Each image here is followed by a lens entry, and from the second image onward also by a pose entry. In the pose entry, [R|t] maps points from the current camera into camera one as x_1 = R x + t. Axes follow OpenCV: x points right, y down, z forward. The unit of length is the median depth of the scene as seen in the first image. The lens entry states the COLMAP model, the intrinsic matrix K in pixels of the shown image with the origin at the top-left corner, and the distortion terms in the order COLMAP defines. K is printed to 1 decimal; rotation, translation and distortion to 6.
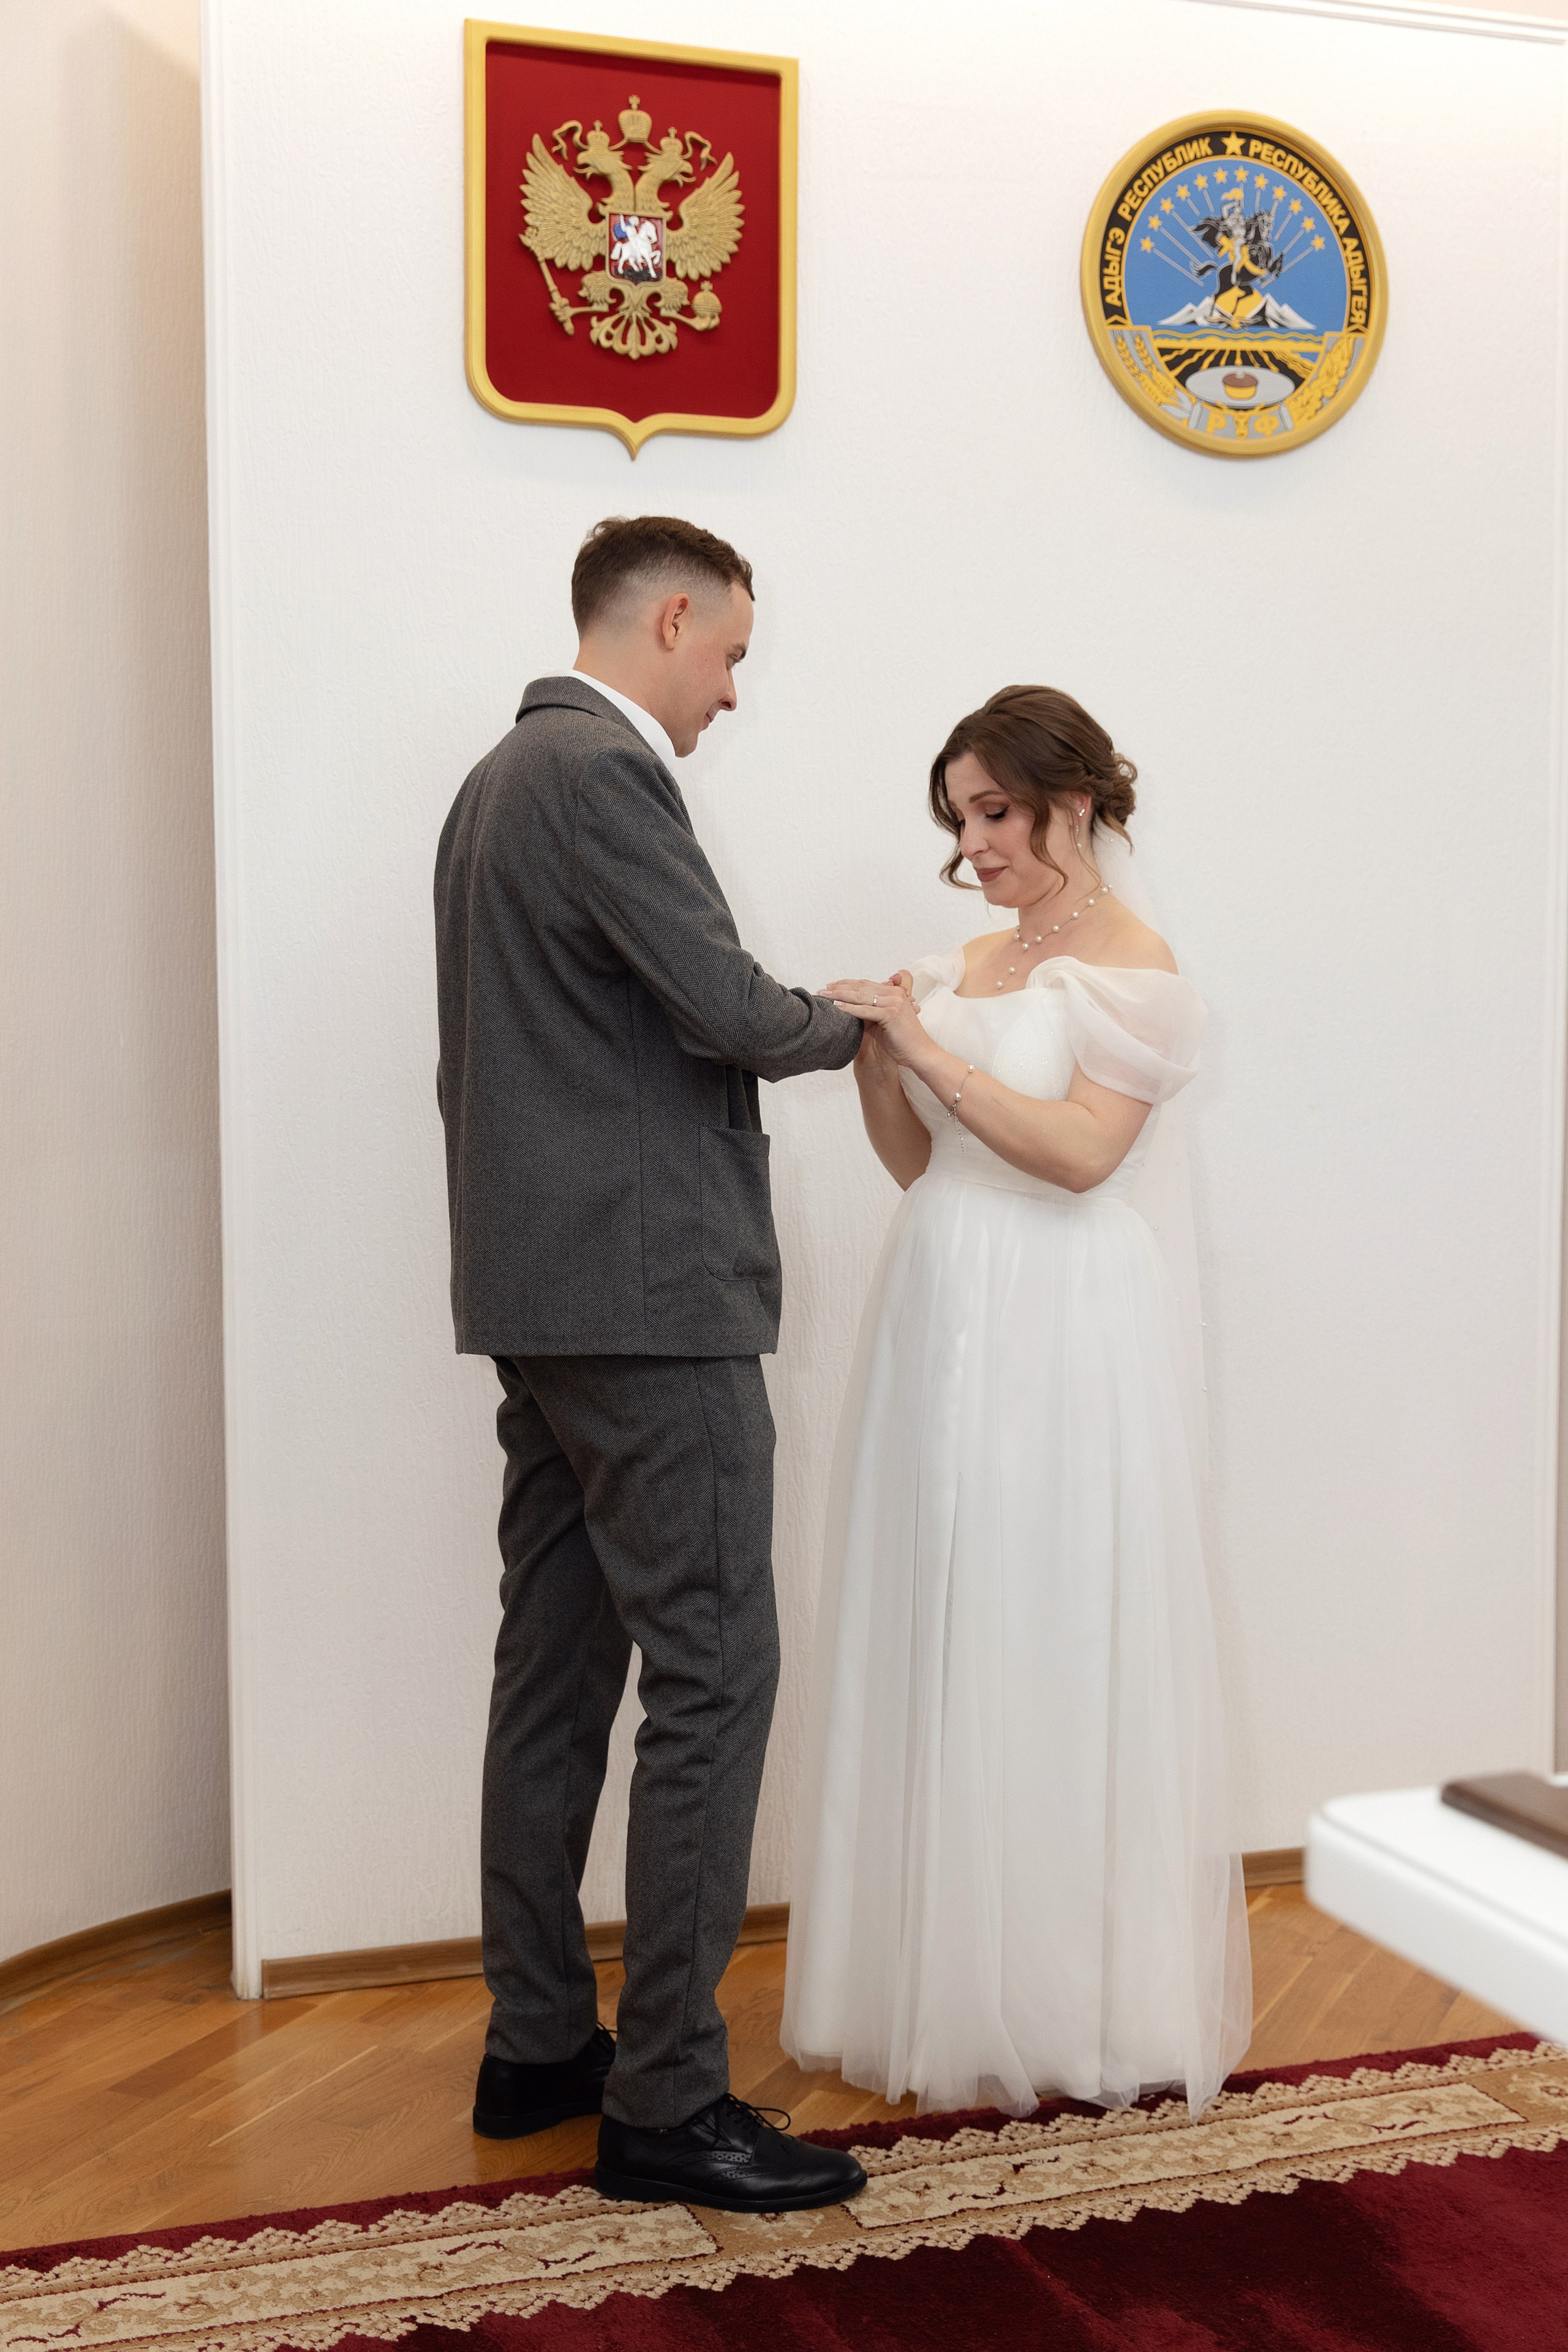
lens RADIAL K [[2712.9, 0, 783.9], [0, 2712.9, 1221.8], [0, 0, 1]] dist [0.000584, 0.014791]
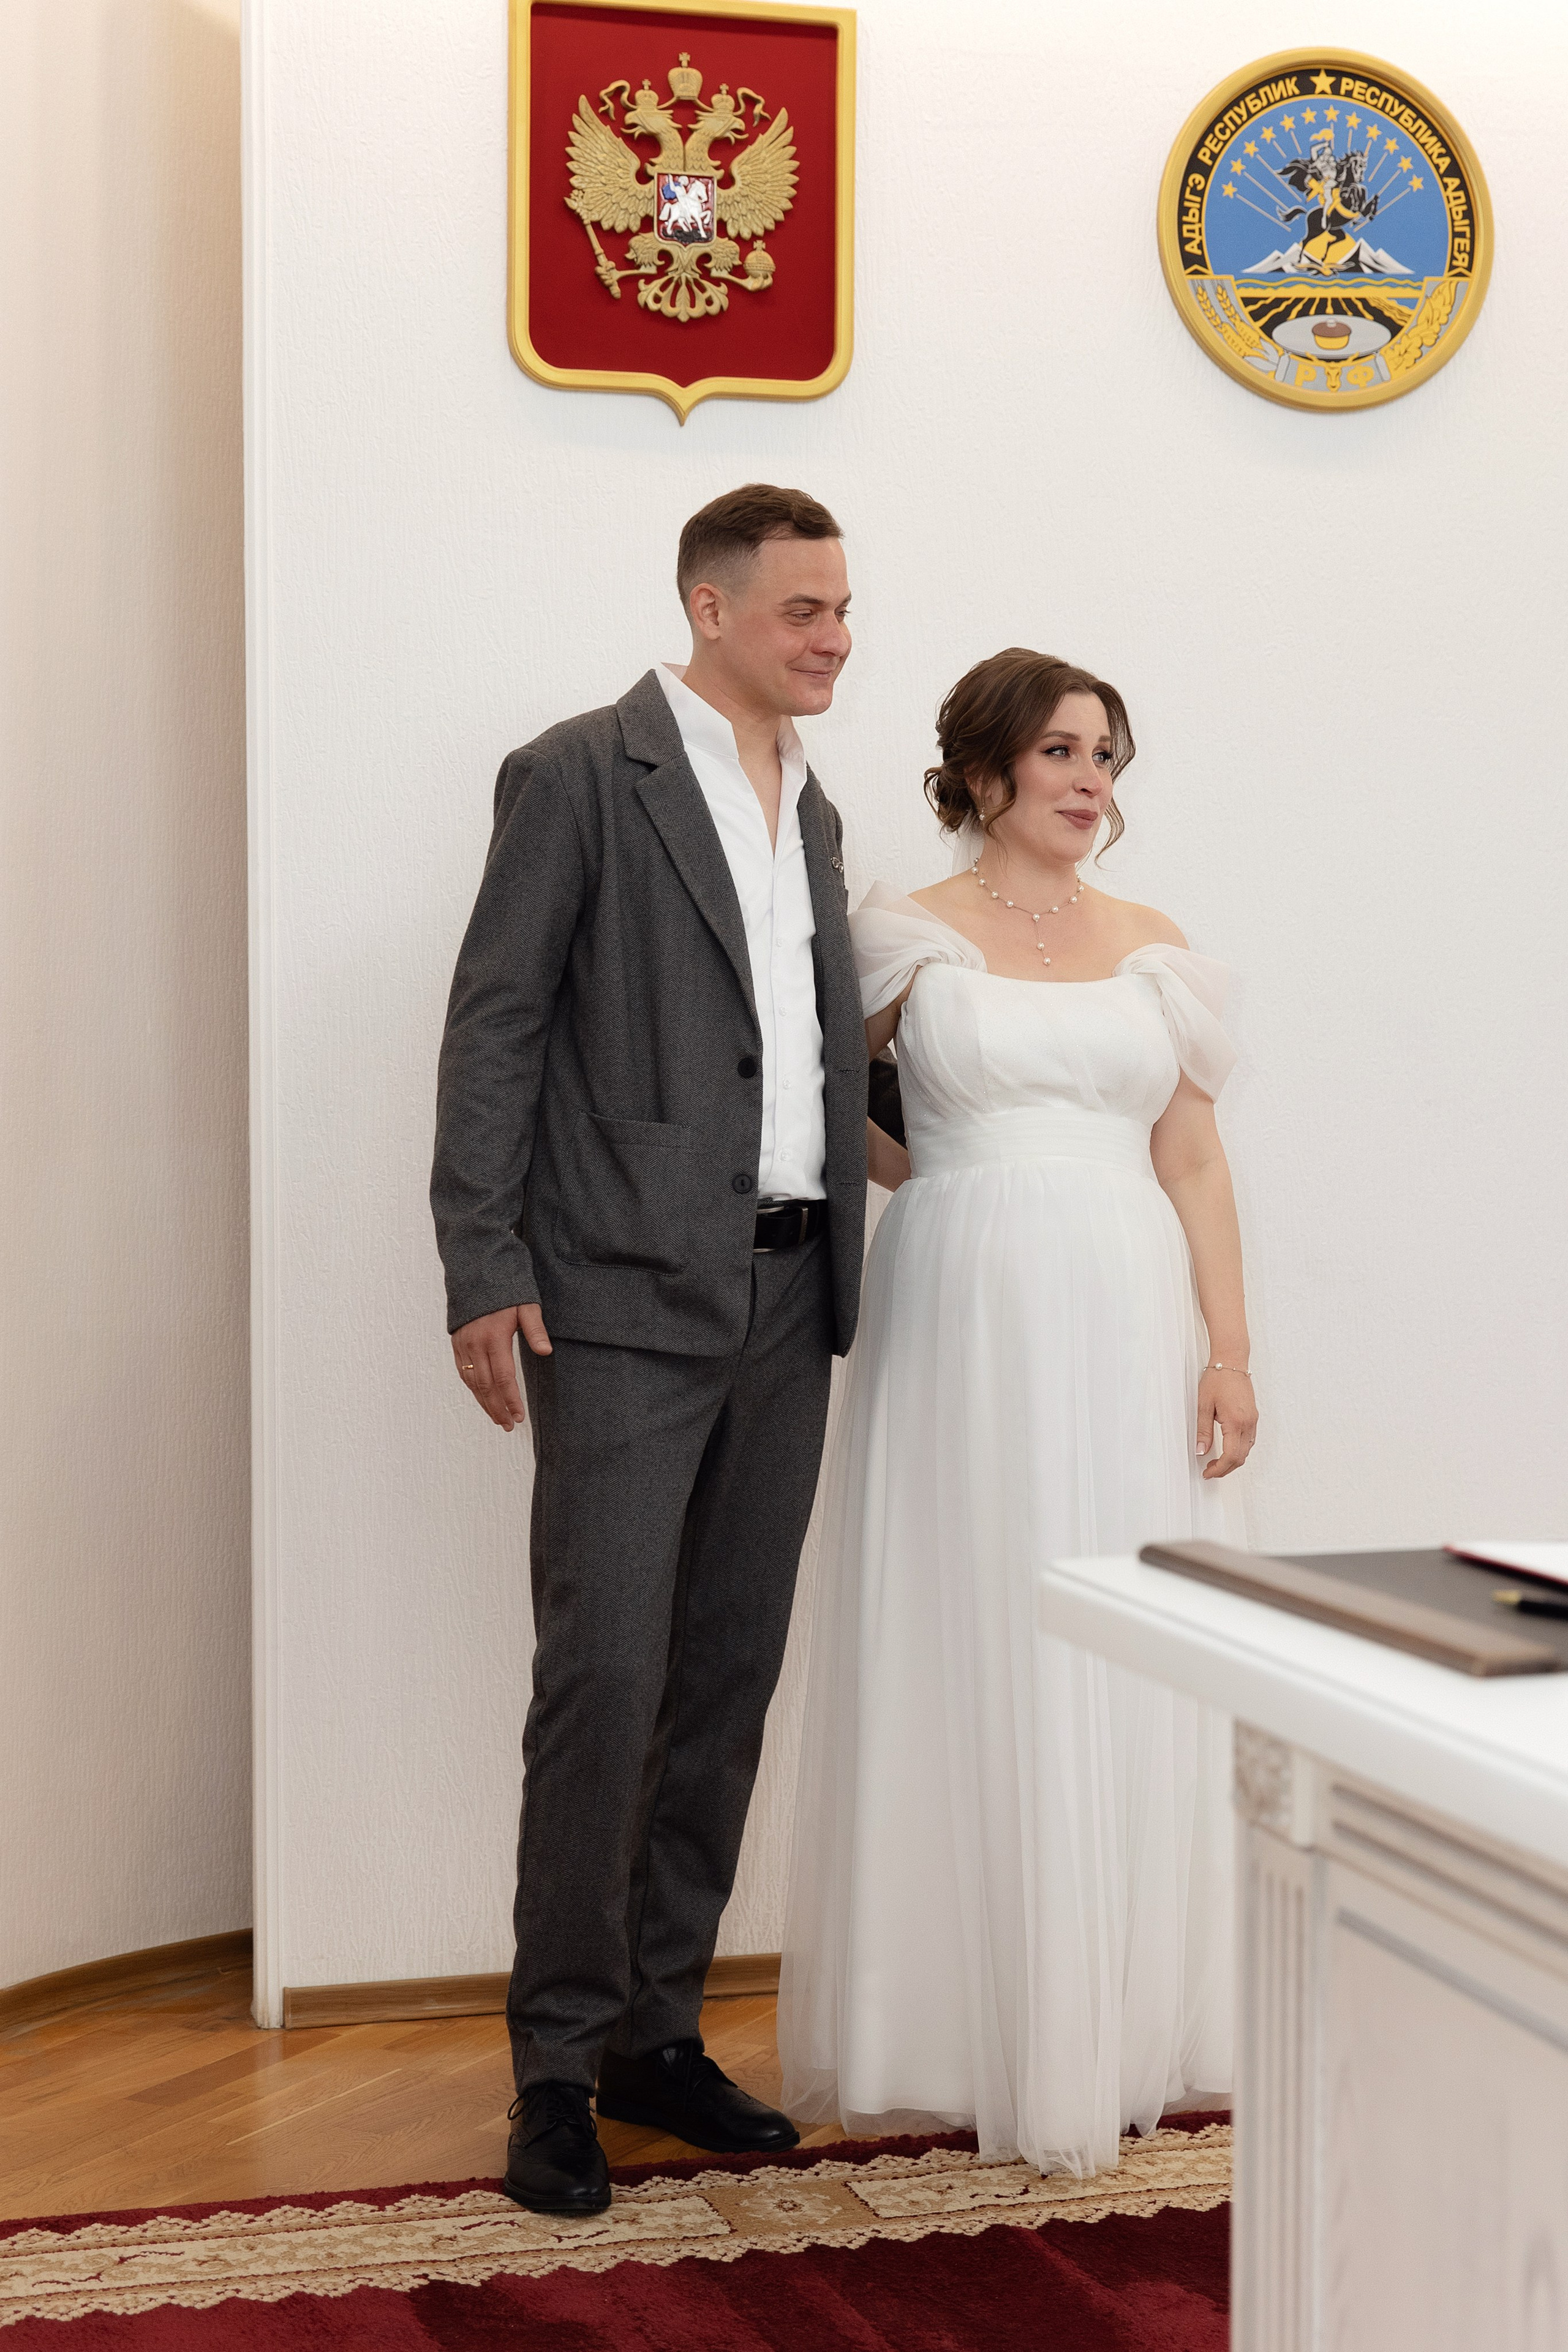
lens RADIAL K [[3523.5, 0, 784.0], [0, 3523.5, 1176.0], [0, 0, 1]] dist [0.016049, -0.015659]
pose [[0.998533, 0.003999, -0.053999, 0.049326], [-0.005711, 0.999485, -0.031586, 0.024600], [0.053845, 0.031848, 0.998041, -0.238210]]
